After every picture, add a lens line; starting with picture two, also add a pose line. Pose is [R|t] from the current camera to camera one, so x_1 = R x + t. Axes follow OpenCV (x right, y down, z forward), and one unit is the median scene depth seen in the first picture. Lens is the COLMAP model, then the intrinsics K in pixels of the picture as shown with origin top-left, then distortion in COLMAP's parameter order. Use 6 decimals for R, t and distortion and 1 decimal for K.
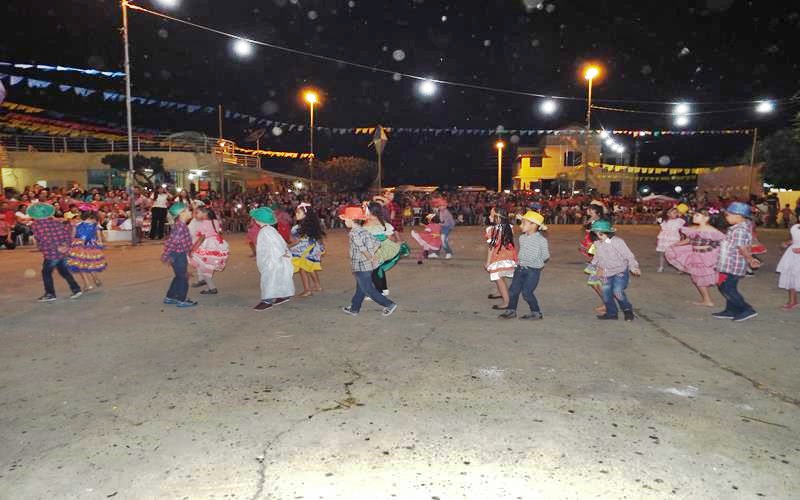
lens RADIAL K [[589.4, 0, 404.6], [0, 589.4, 274.1], [0, 0, 1]] dist [0.008694, -0.001343]
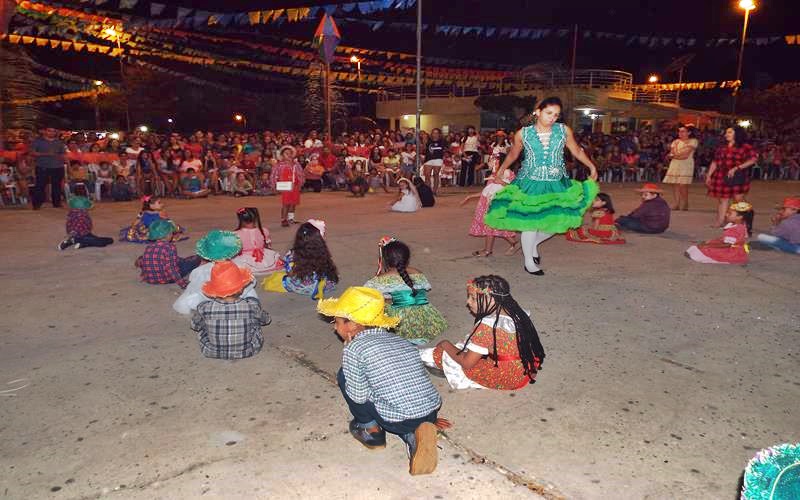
lens RADIAL K [[589.4, 0, 404.6], [0, 589.4, 274.1], [0, 0, 1]] dist [0.008694, -0.001343]
pose [[0.740184, 0.142263, -0.657183, 0.076608], [-0.080050, 0.989055, 0.123945, -0.021320], [0.667623, -0.039135, 0.743470, 0.166639]]
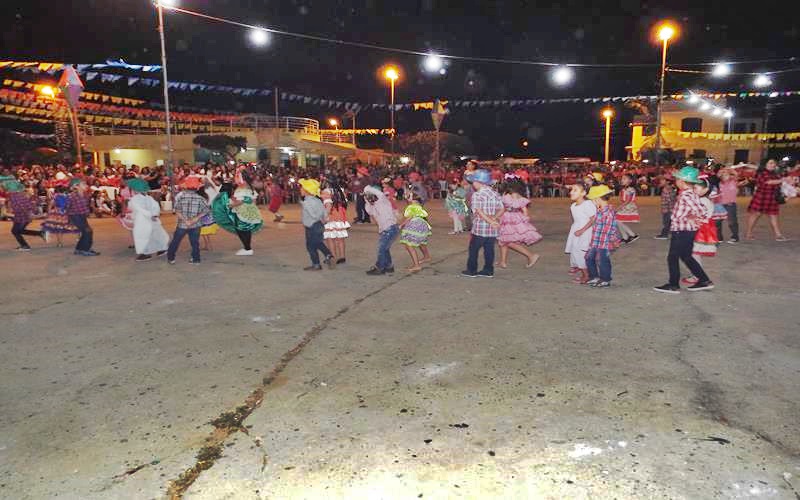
lens RADIAL K [[589.4, 0, 404.6], [0, 589.4, 274.1], [0, 0, 1]] dist [0.008694, -0.001343]
pose [[0.971343, 0.029004, -0.235906, 0.147016], [-0.018896, 0.998808, 0.044998, 0.005551], [0.236930, -0.039250, 0.970733, -0.020549]]
